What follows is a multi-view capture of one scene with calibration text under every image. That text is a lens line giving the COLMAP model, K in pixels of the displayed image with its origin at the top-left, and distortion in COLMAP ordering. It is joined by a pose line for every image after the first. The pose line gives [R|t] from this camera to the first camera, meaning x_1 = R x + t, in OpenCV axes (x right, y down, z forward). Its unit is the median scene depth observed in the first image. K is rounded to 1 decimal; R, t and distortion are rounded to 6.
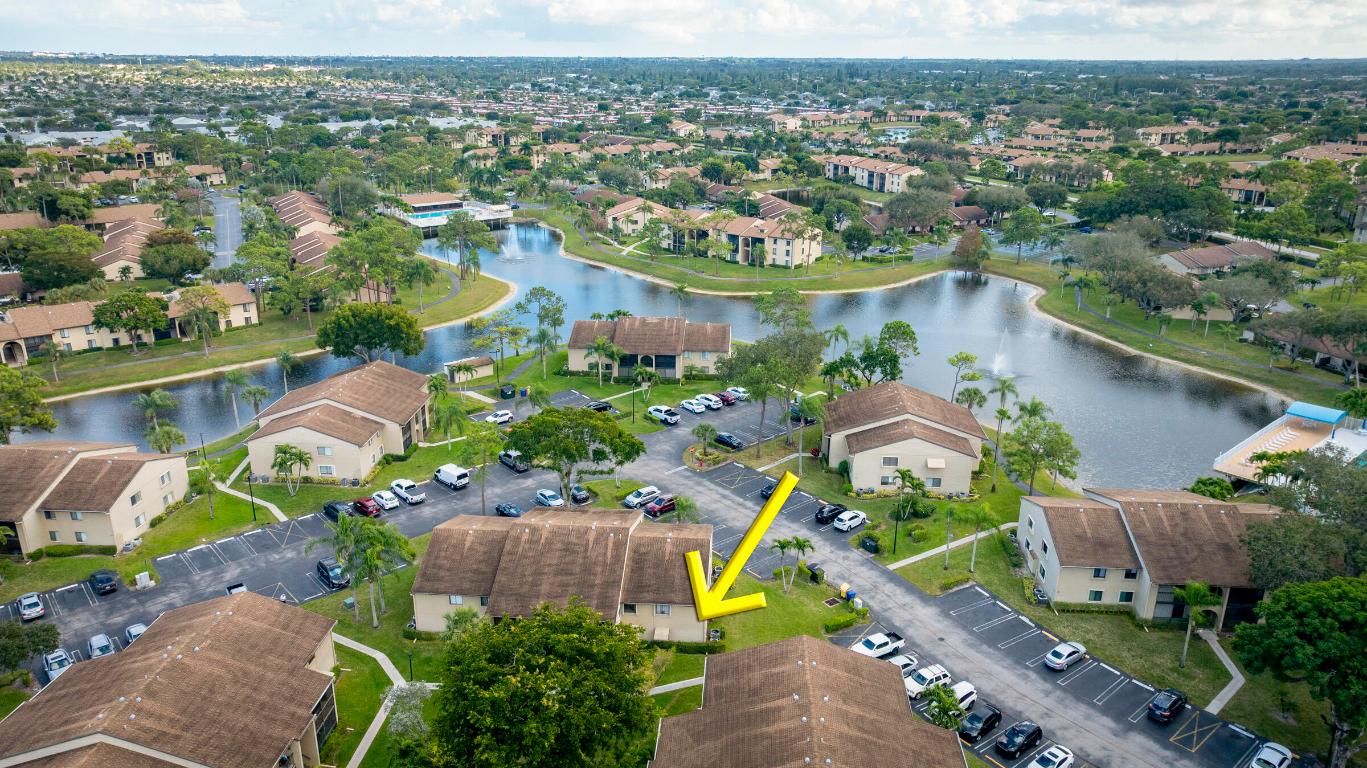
lens RADIAL K [[963.1, 0, 686.1], [0, 963.1, 383.6], [0, 0, 1]] dist [-0.035590, 0.064086]
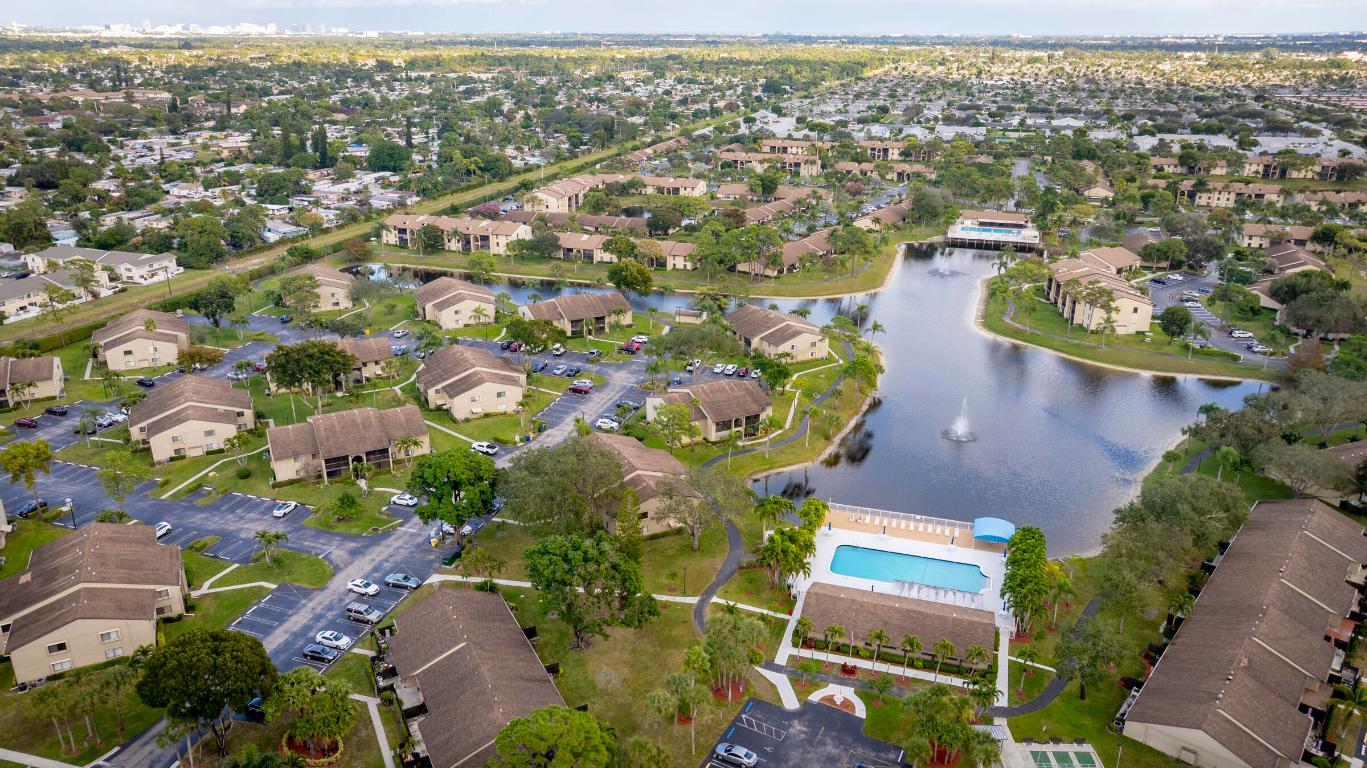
lens RADIAL K [[963.1, 0, 686.1], [0, 963.1, 383.6], [0, 0, 1]] dist [-0.035590, 0.064086]
pose [[0.511286, 0.294912, -0.807226, 1.041305], [-0.278802, 0.945397, 0.168802, -0.168079], [0.812930, 0.138750, 0.565590, 0.075177]]
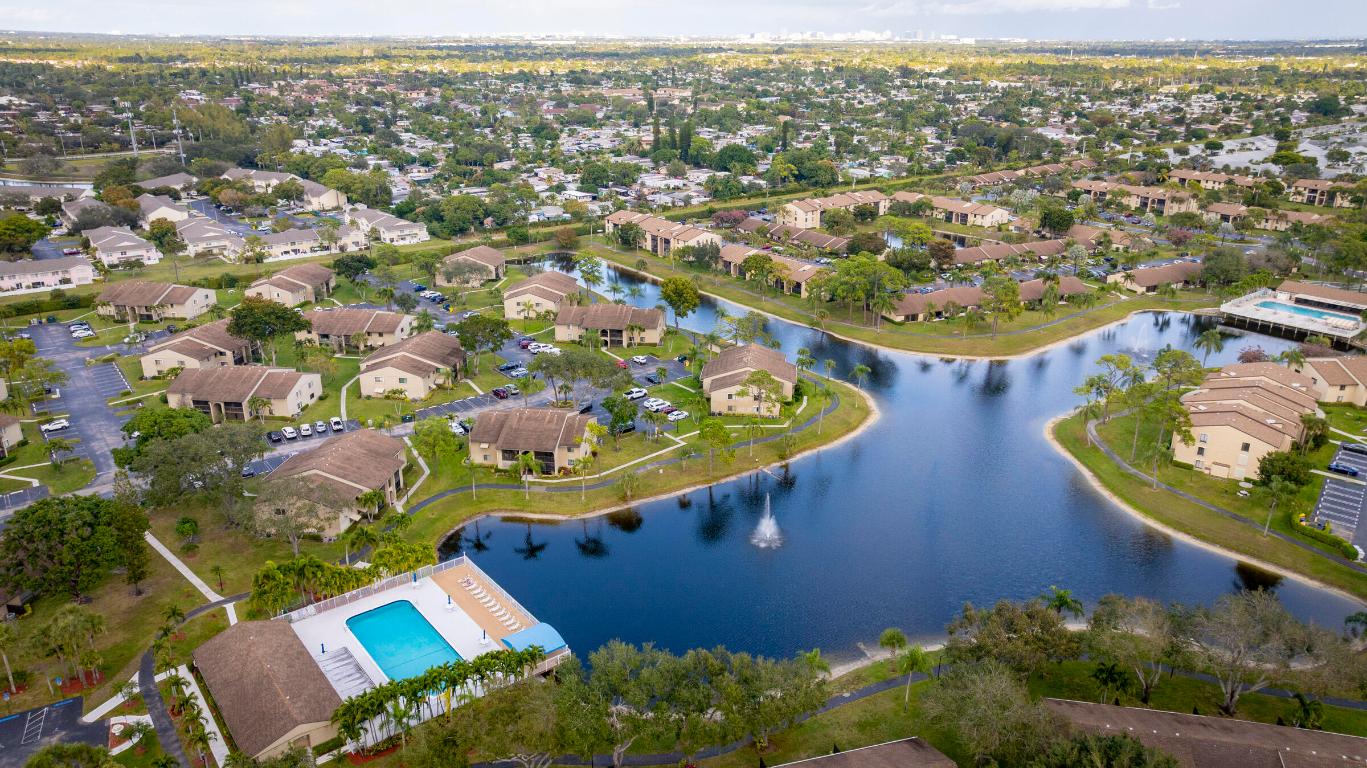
lens RADIAL K [[963.1, 0, 686.1], [0, 963.1, 383.6], [0, 0, 1]] dist [-0.035590, 0.064086]
pose [[-0.059352, 0.336712, -0.939735, 1.123065], [-0.325613, 0.883375, 0.337083, -0.419007], [0.943638, 0.325997, 0.057208, 0.807492]]
